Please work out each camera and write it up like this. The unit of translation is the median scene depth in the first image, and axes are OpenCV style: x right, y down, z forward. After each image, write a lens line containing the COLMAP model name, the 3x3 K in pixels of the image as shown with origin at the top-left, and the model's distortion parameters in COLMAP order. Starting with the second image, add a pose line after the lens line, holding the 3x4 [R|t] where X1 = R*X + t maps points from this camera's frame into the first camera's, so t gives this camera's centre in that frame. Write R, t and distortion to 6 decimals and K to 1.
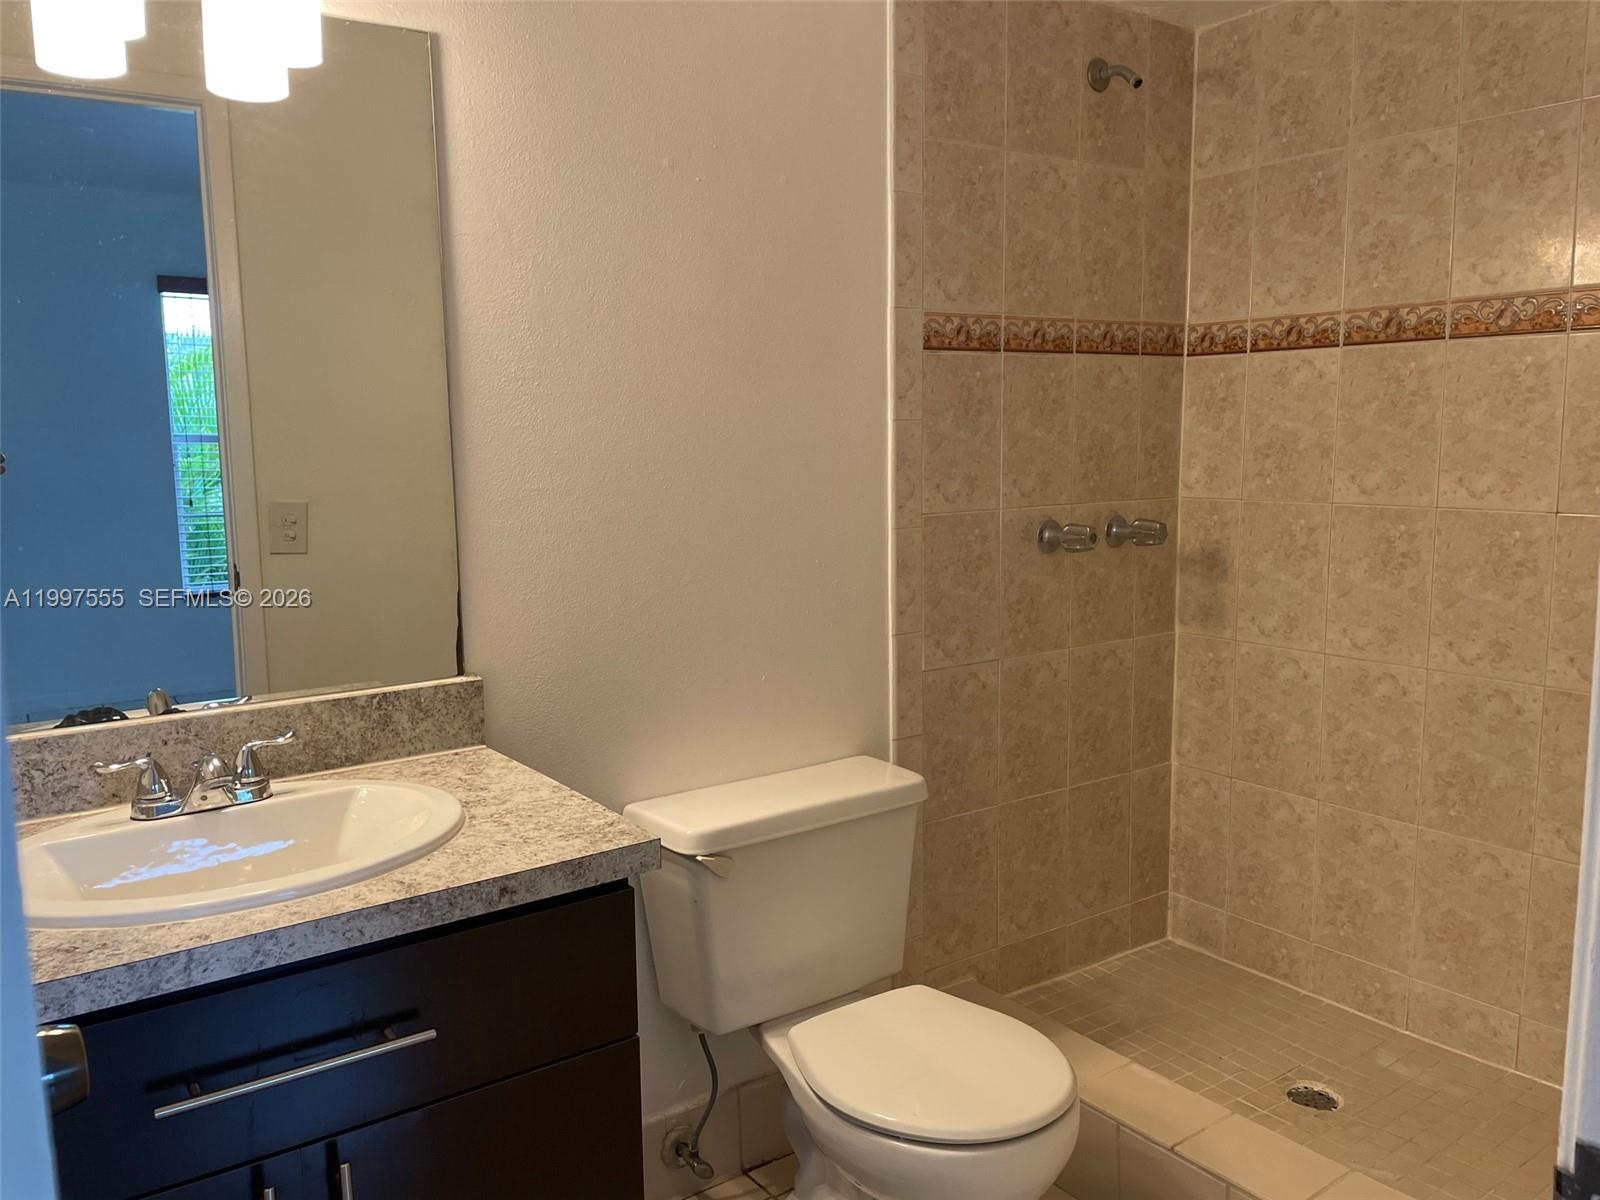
lens RADIAL K [[1210.8, 0, 800.0], [0, 1210.8, 600.0], [0, 0, 1]] dist [0.106762, -0.179155]
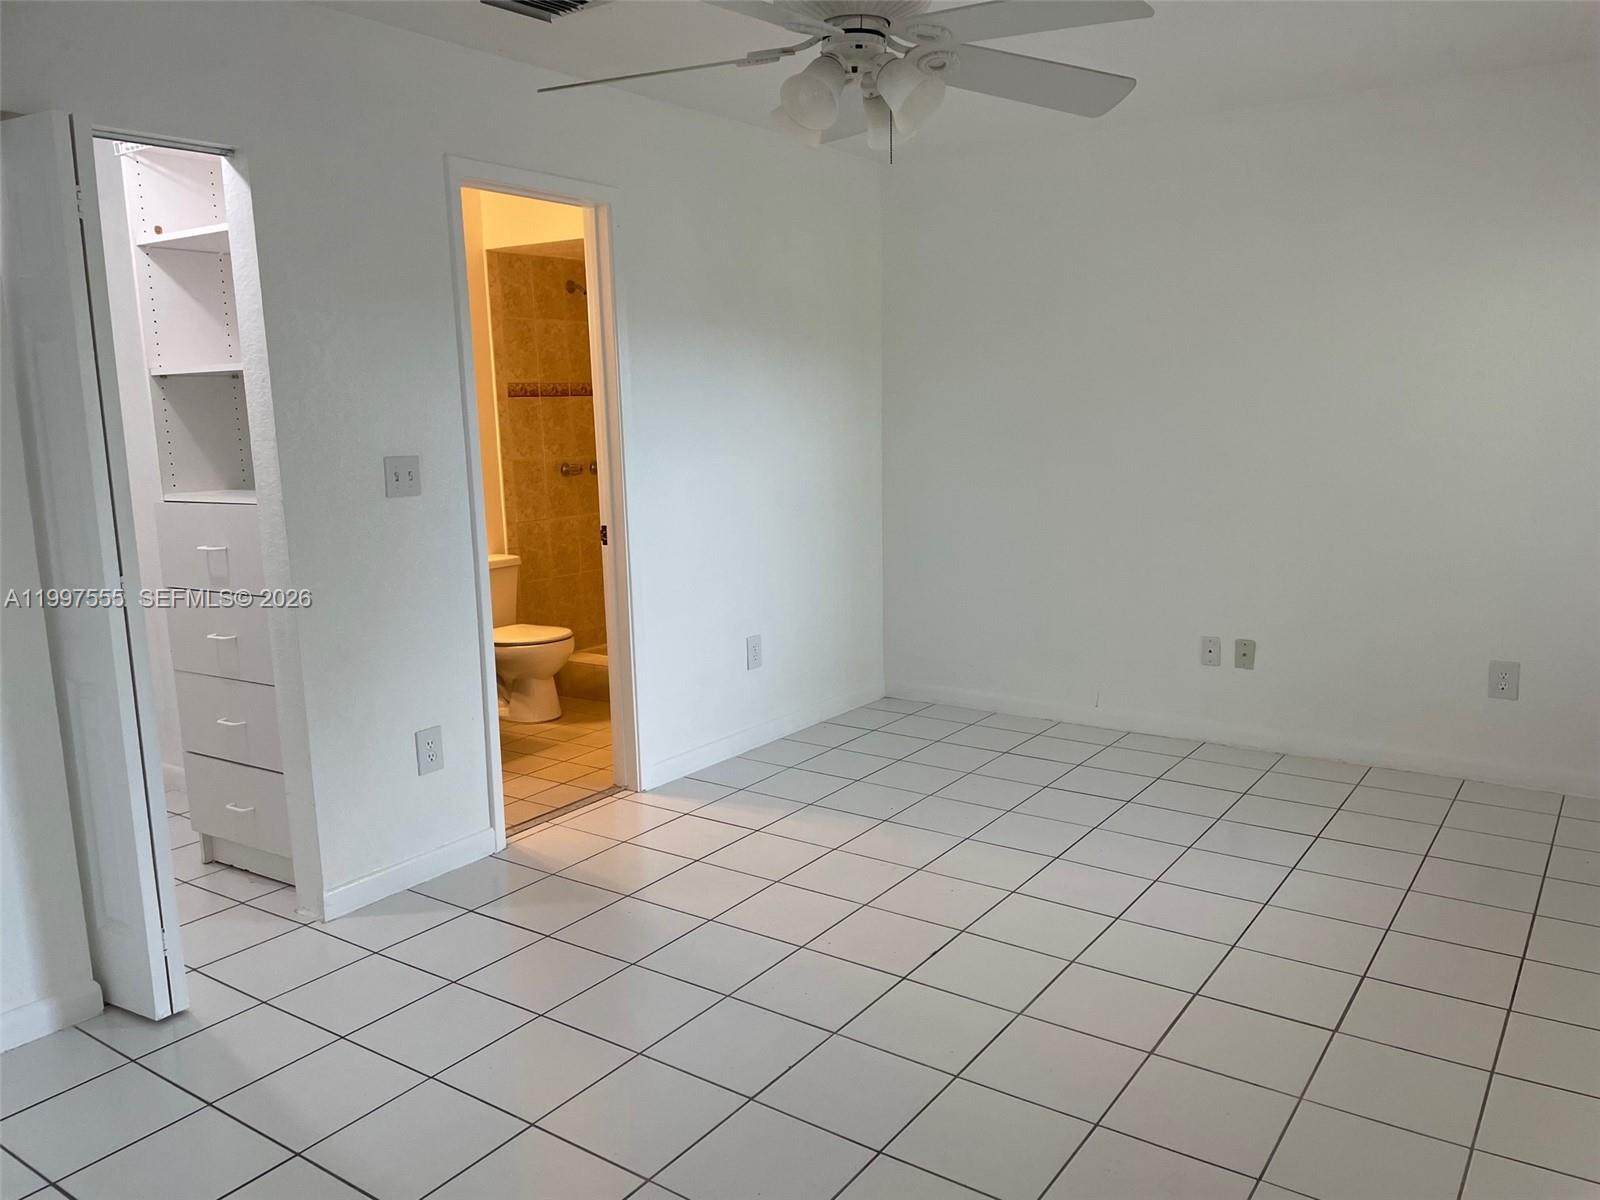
lens RADIAL K [[1210.8, 0, 800.0], [0, 1210.8, 600.0], [0, 0, 1]] dist [0.106762, -0.179155]
pose [[0.945766, -0.063282, 0.318626, -0.161253], [0.057999, 0.997977, 0.026052, 0.188605], [-0.319630, -0.006159, 0.947522, -1.612332]]
